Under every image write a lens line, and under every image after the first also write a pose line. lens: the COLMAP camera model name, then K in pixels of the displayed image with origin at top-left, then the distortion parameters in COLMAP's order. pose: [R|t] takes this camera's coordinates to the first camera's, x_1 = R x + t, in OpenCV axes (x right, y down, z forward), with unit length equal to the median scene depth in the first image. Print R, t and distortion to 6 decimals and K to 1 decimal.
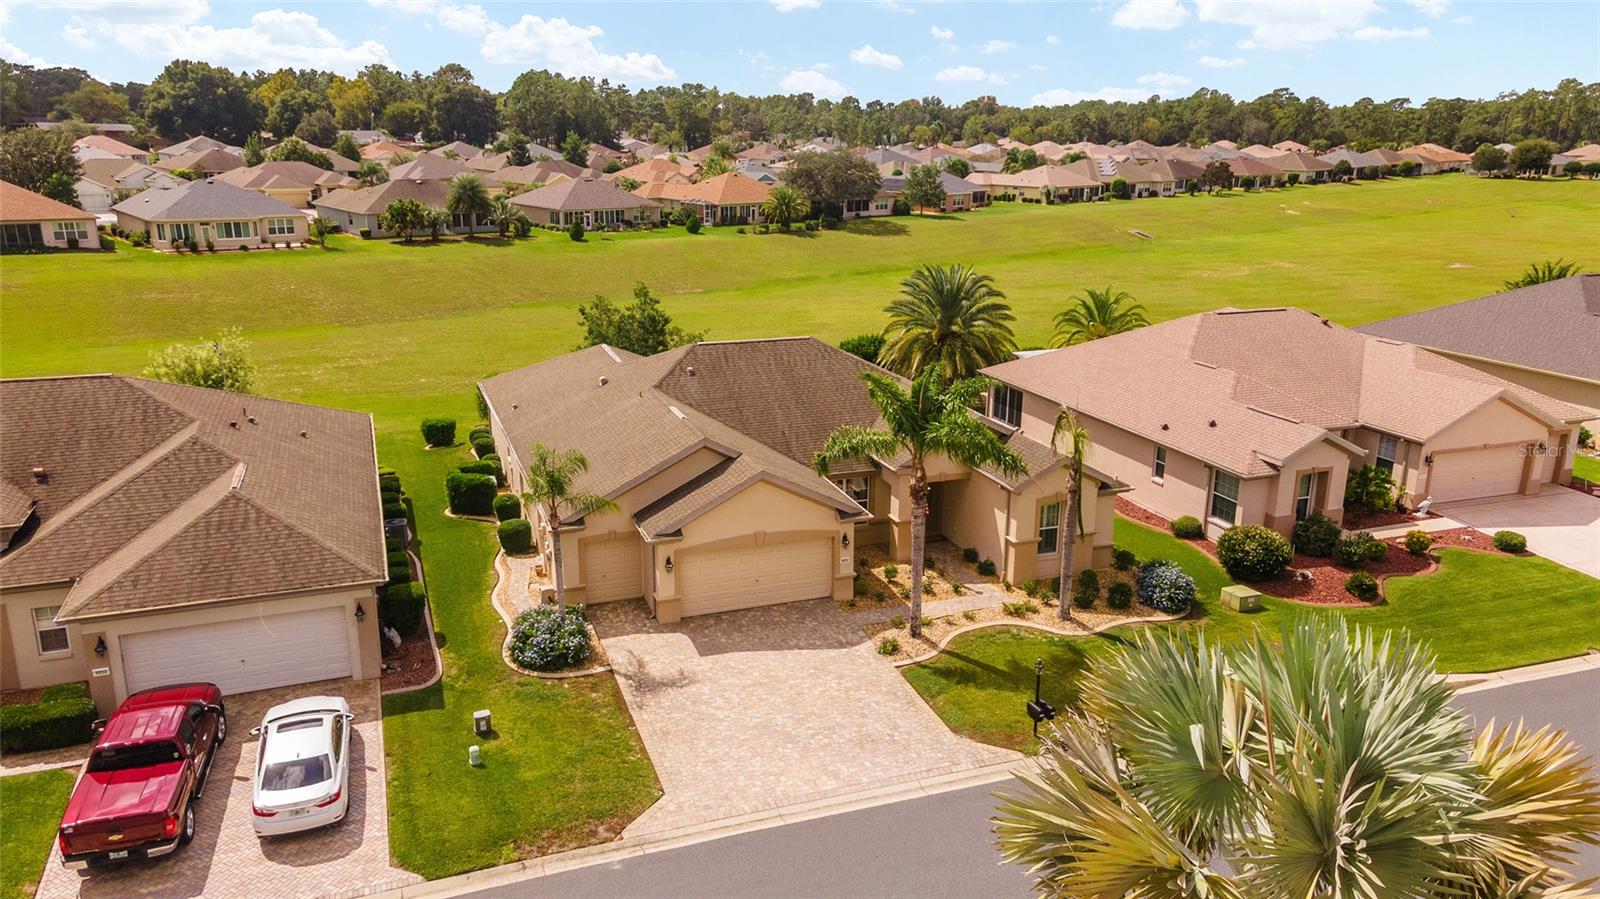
lens RADIAL K [[1137.9, 0, 800.0], [0, 1137.9, 449.5], [0, 0, 1]] dist [0.090278, -0.004390]
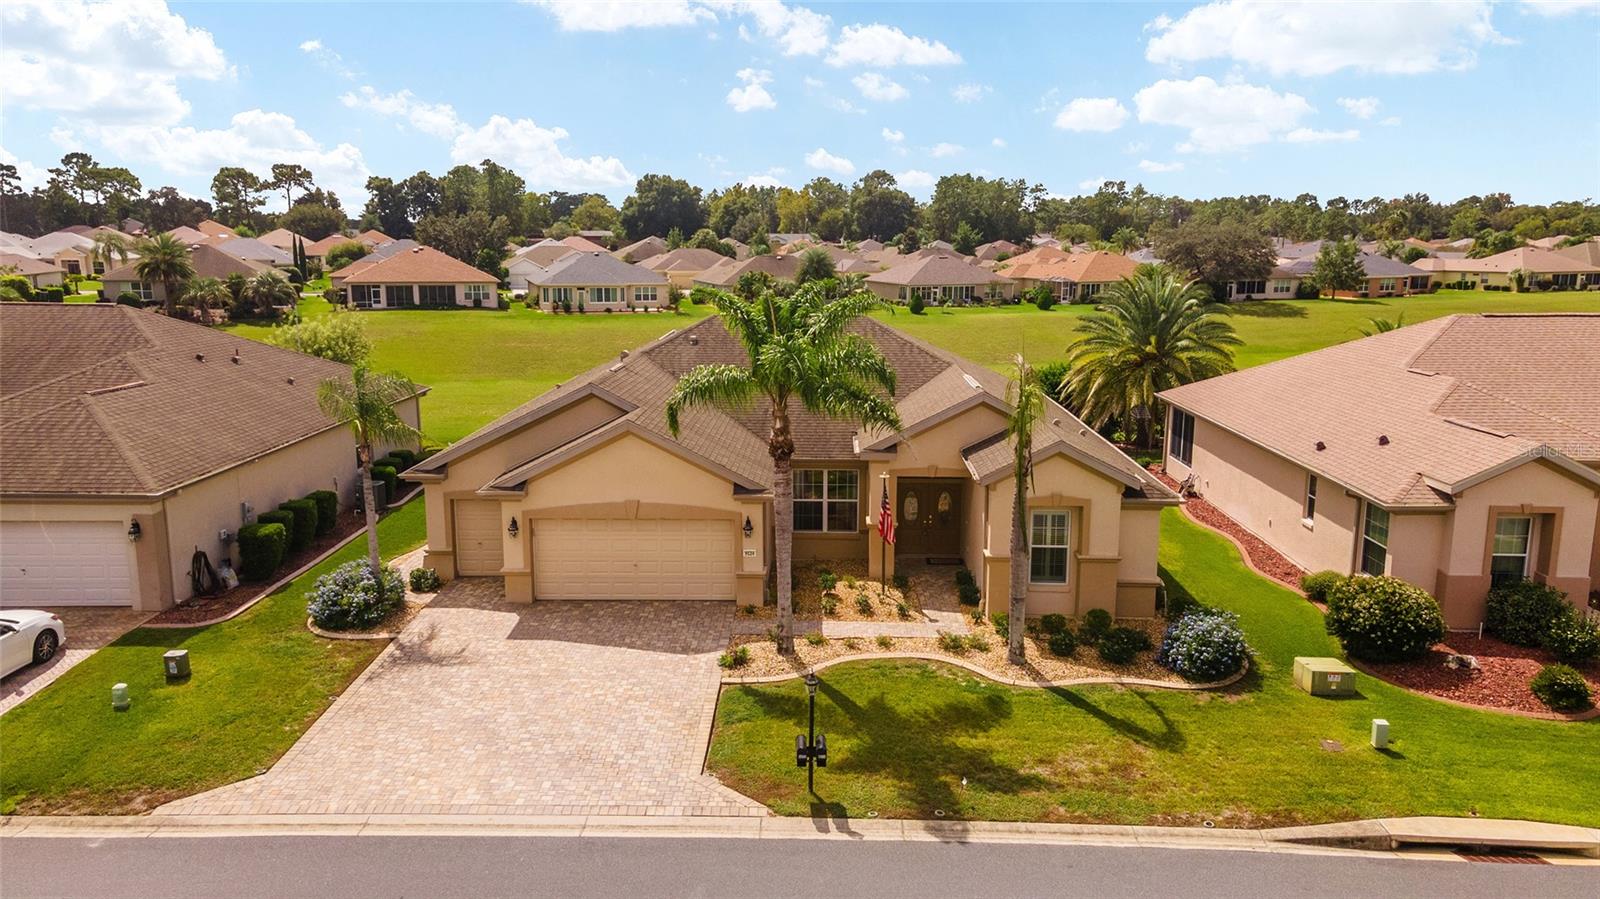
lens RADIAL K [[1137.9, 0, 800.0], [0, 1137.9, 449.5], [0, 0, 1]] dist [0.090278, -0.004390]
pose [[0.929200, 0.061875, -0.364360, 0.299171], [-0.095740, 0.992531, -0.075608, 0.070796], [0.356960, 0.105139, 0.928184, 0.245487]]
